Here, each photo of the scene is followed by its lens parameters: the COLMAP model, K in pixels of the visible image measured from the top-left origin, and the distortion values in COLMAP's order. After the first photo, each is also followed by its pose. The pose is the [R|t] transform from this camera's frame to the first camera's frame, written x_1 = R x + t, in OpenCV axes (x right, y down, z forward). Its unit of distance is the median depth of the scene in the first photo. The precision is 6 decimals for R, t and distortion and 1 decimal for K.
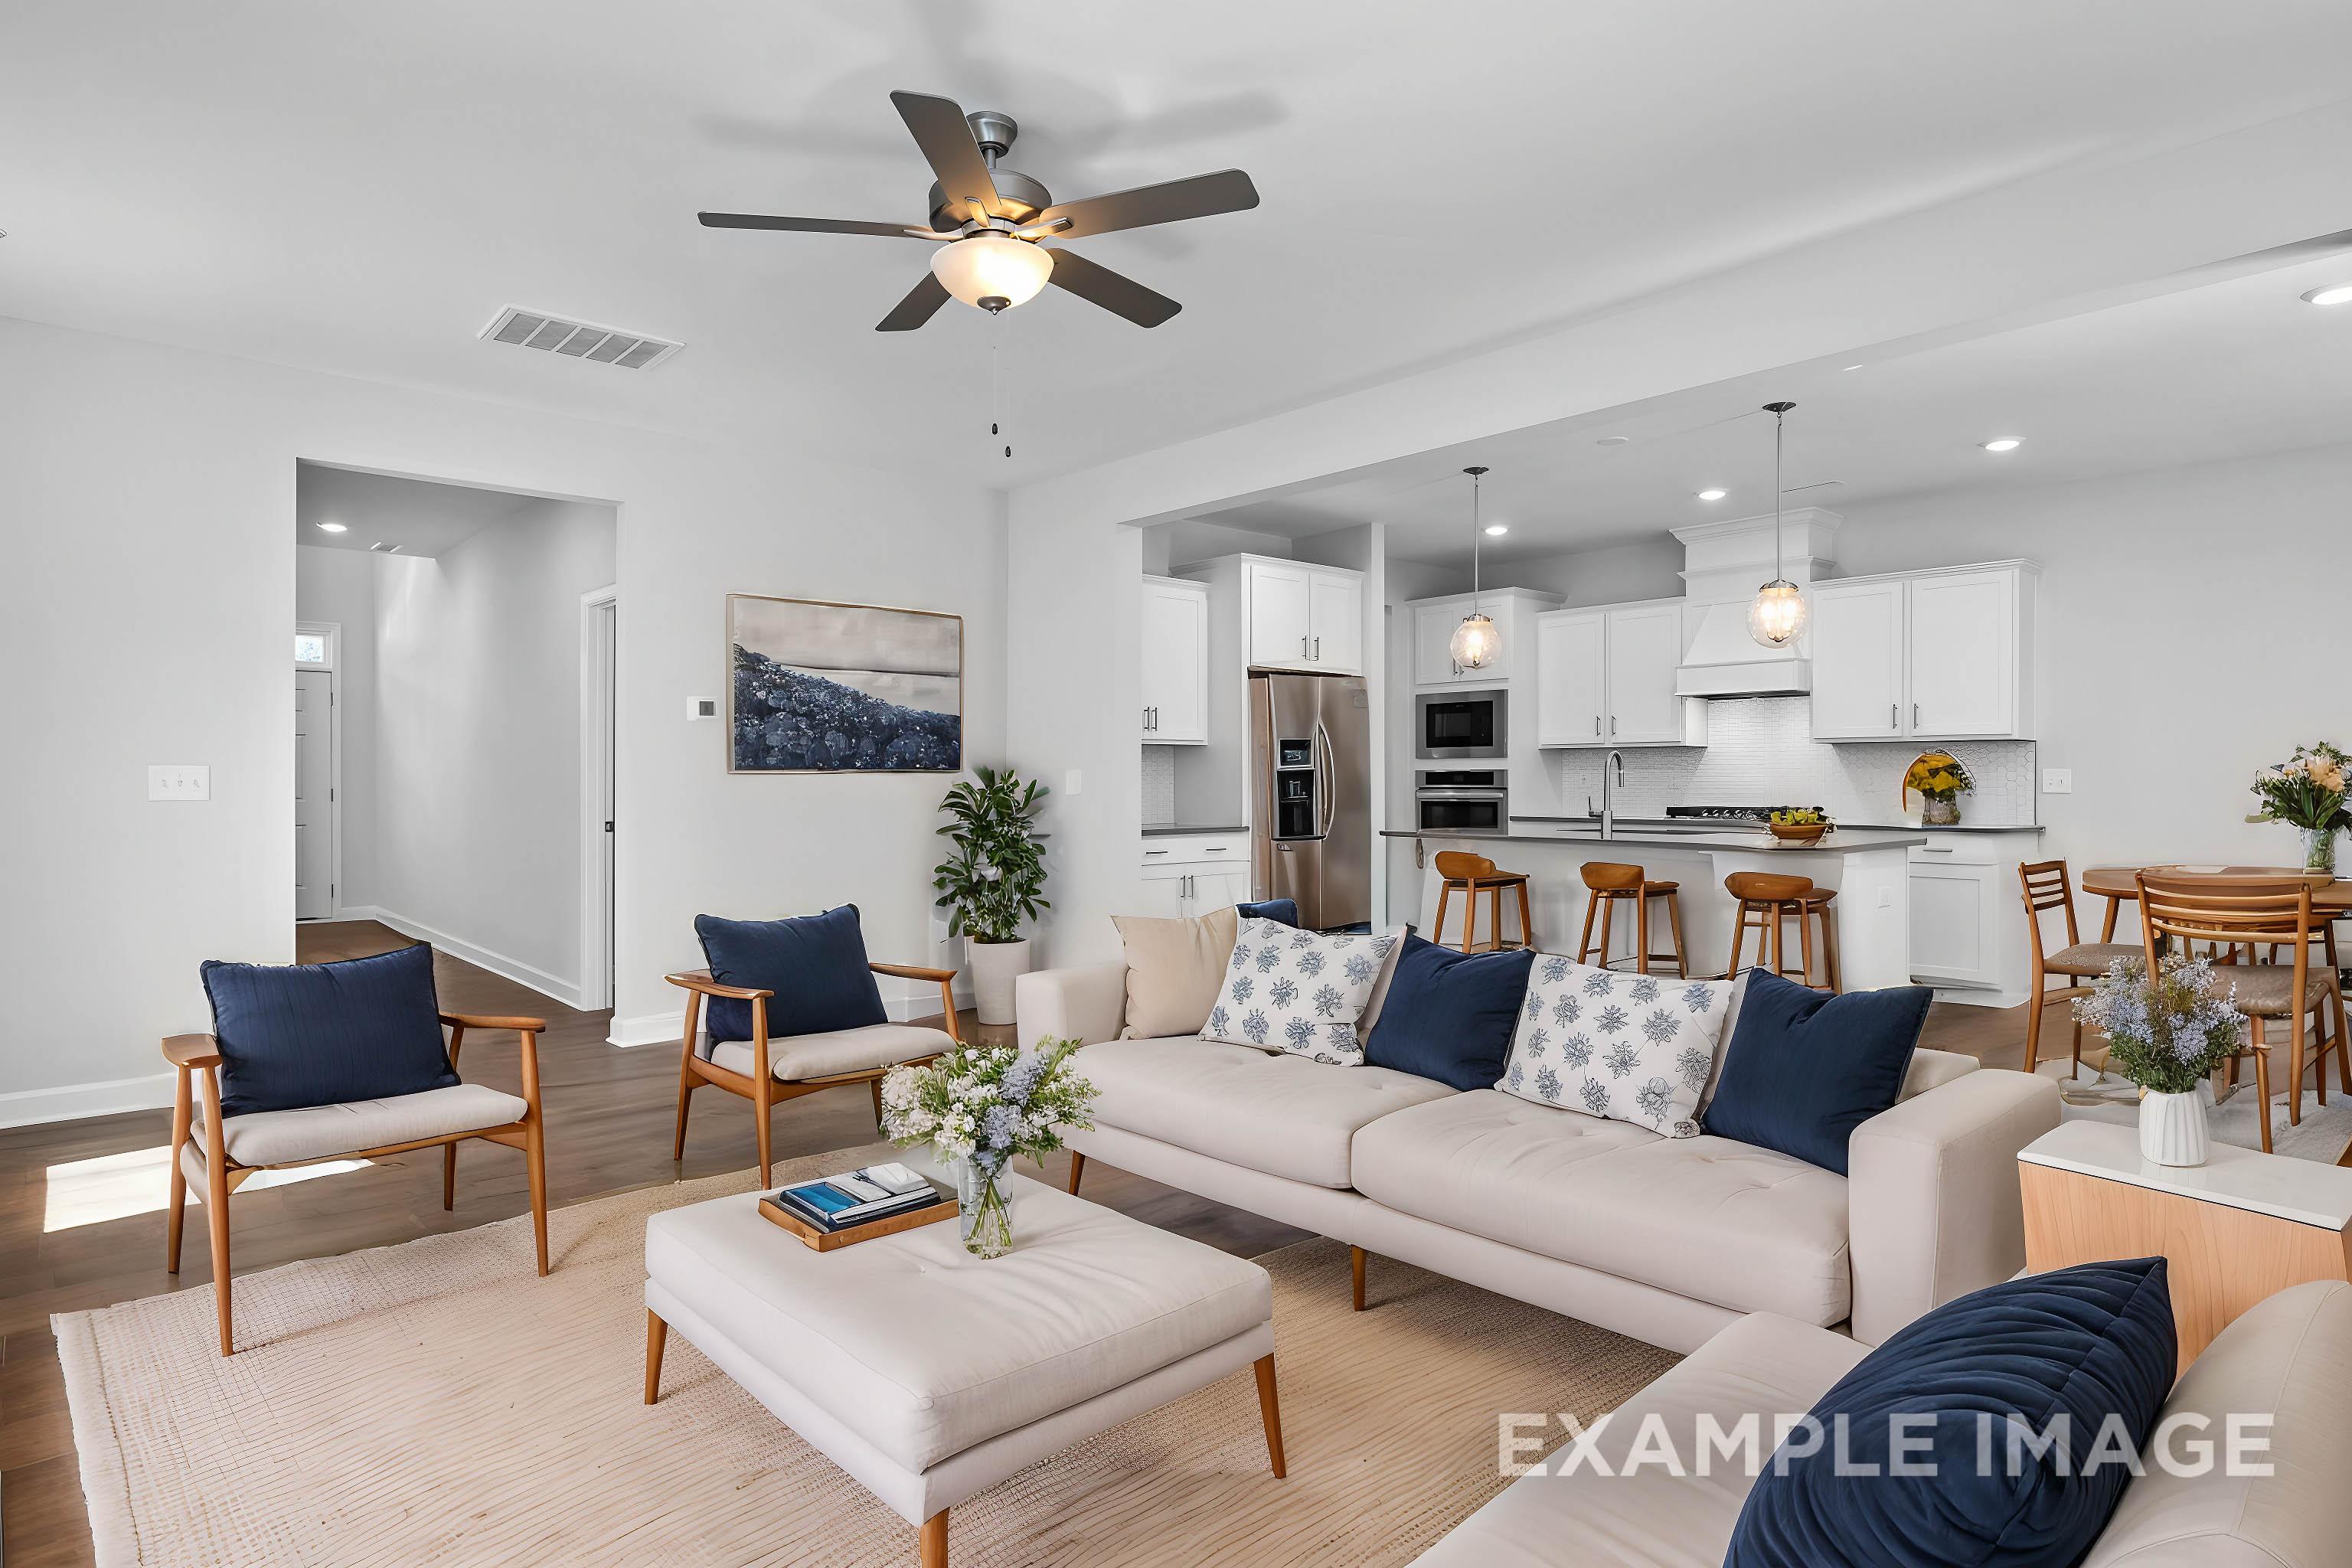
lens RADIAL K [[1314.5, 0, 1168.9], [0, 1314.5, 747.1], [0, 0, 1]] dist [0.003662, 0.000628]
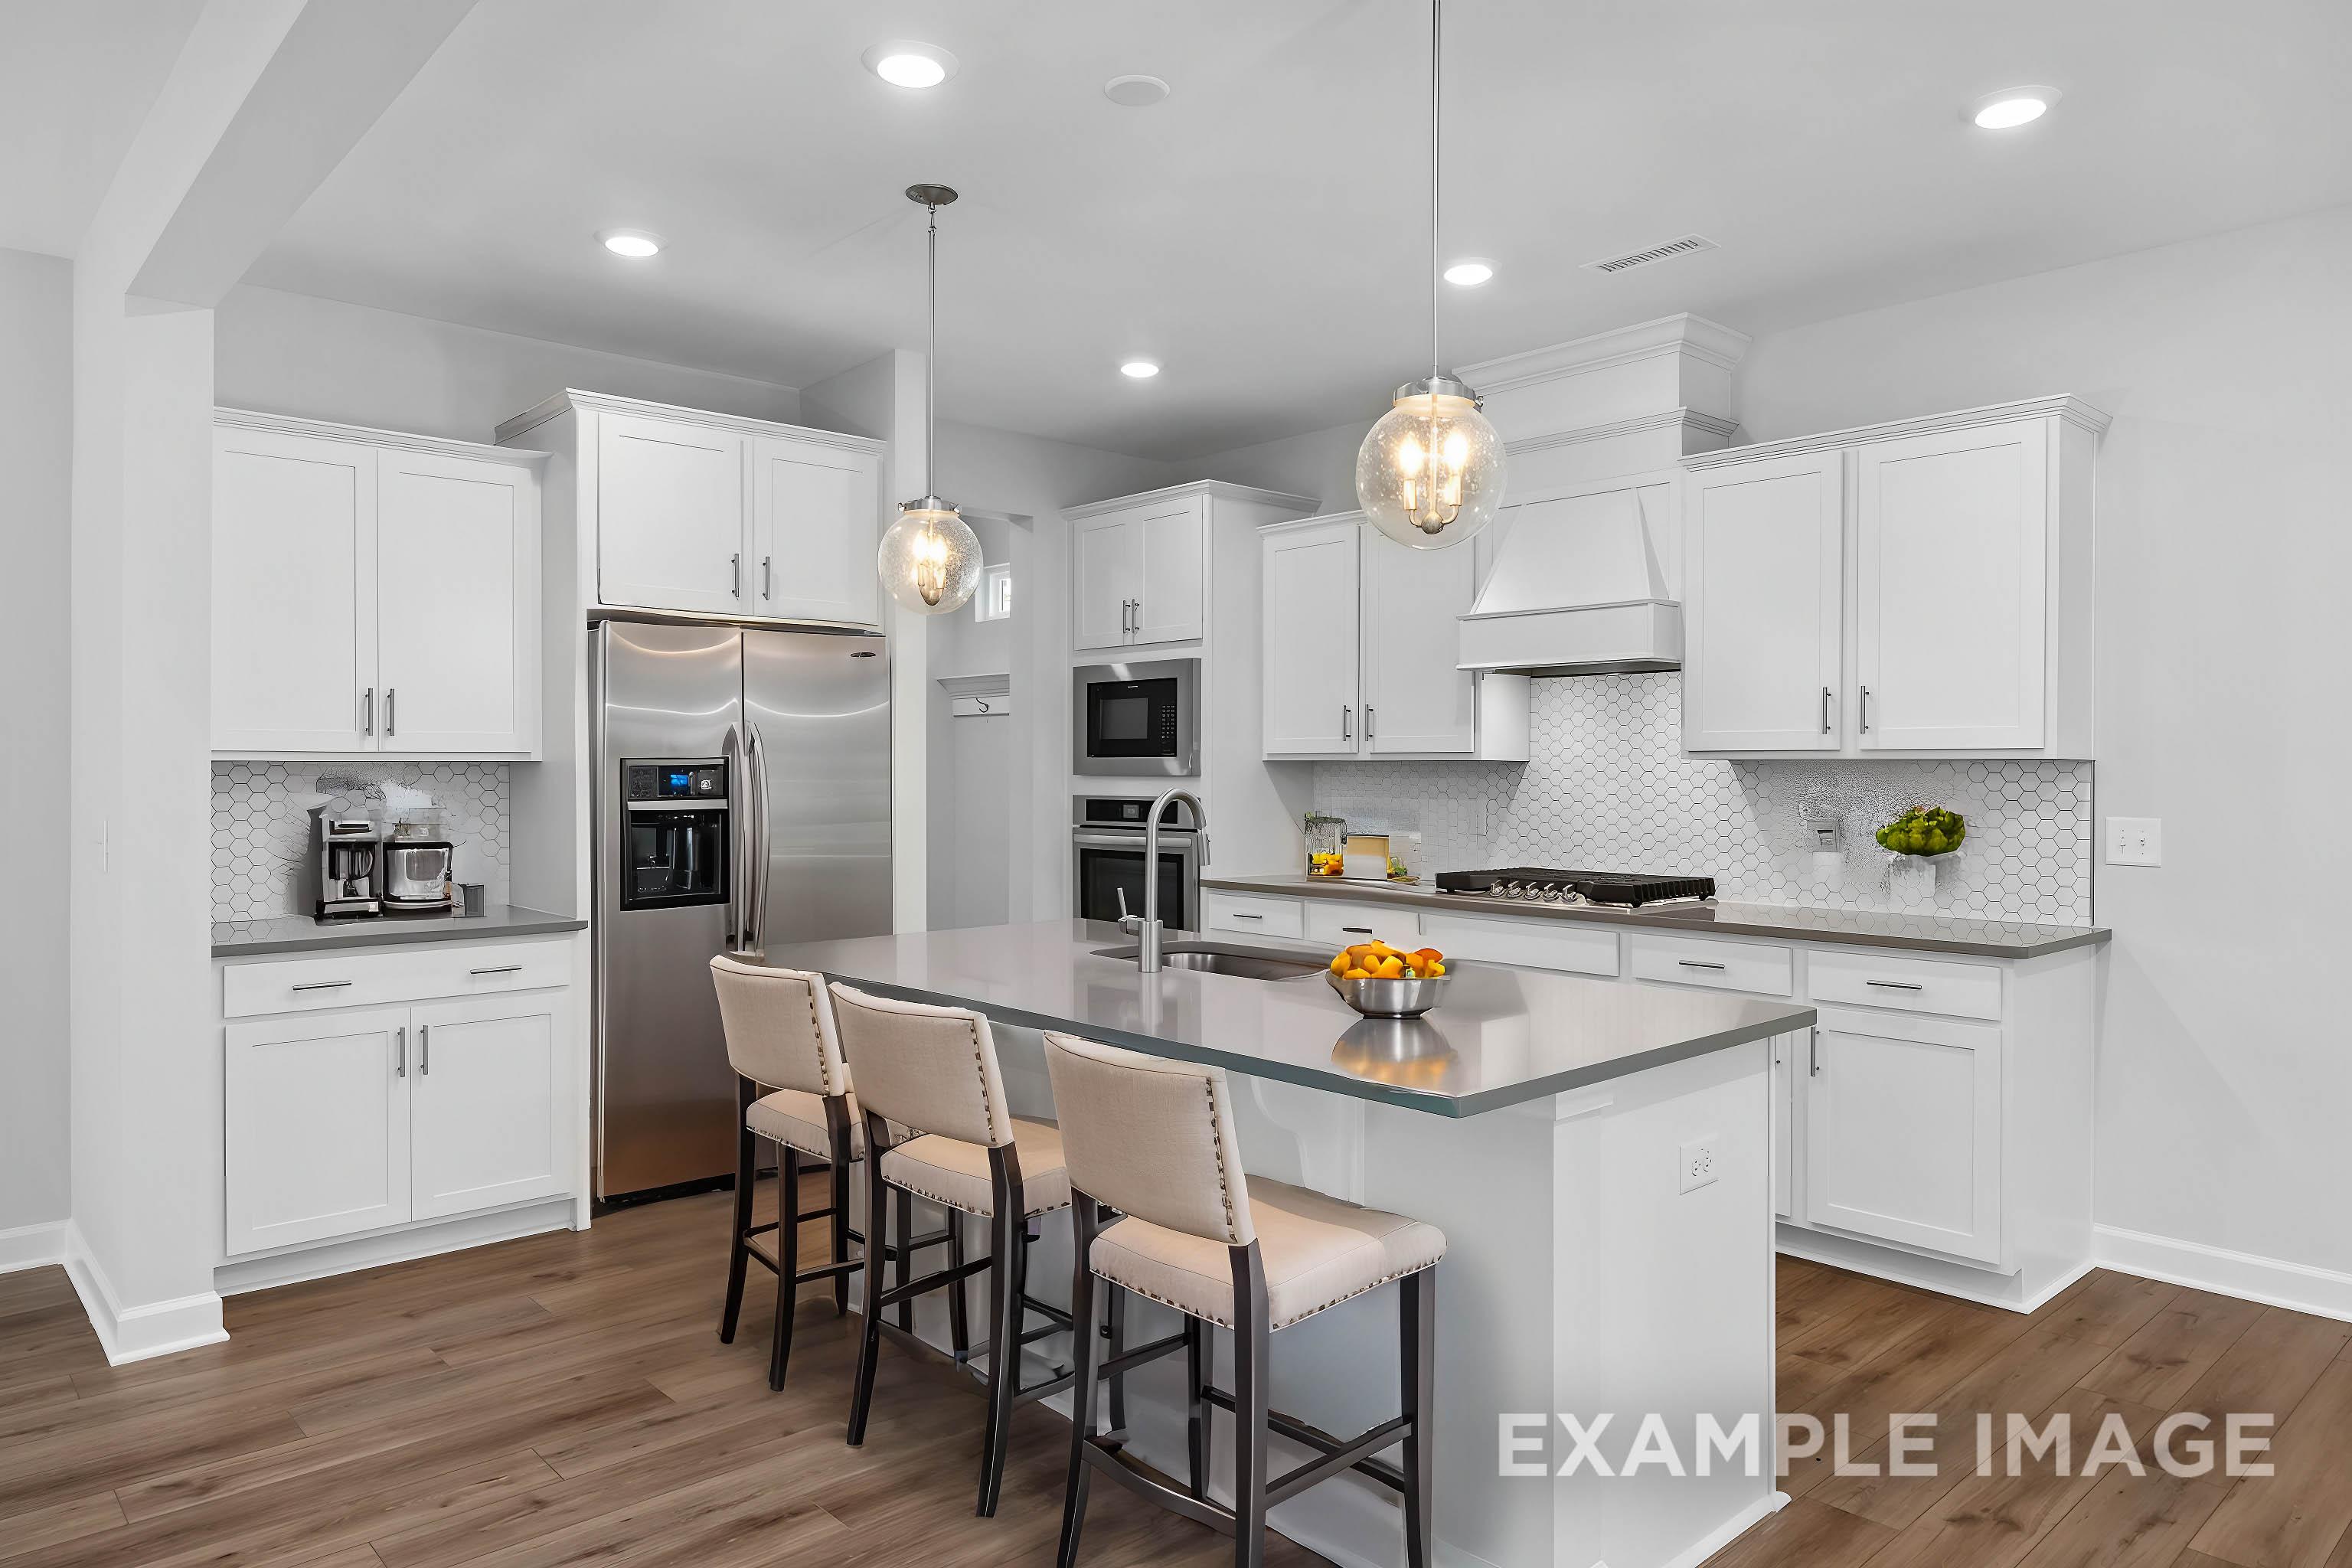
lens RADIAL K [[1525.2, 0, 1177.3], [0, 1525.2, 728.2], [0, 0, 1]] dist [-0.000883, 0.003094]
pose [[0.999732, 0.002555, 0.023026, 0.255812], [-0.002535, 0.999996, -0.000862, -0.014121], [-0.023028, 0.000803, 0.999734, 0.368924]]
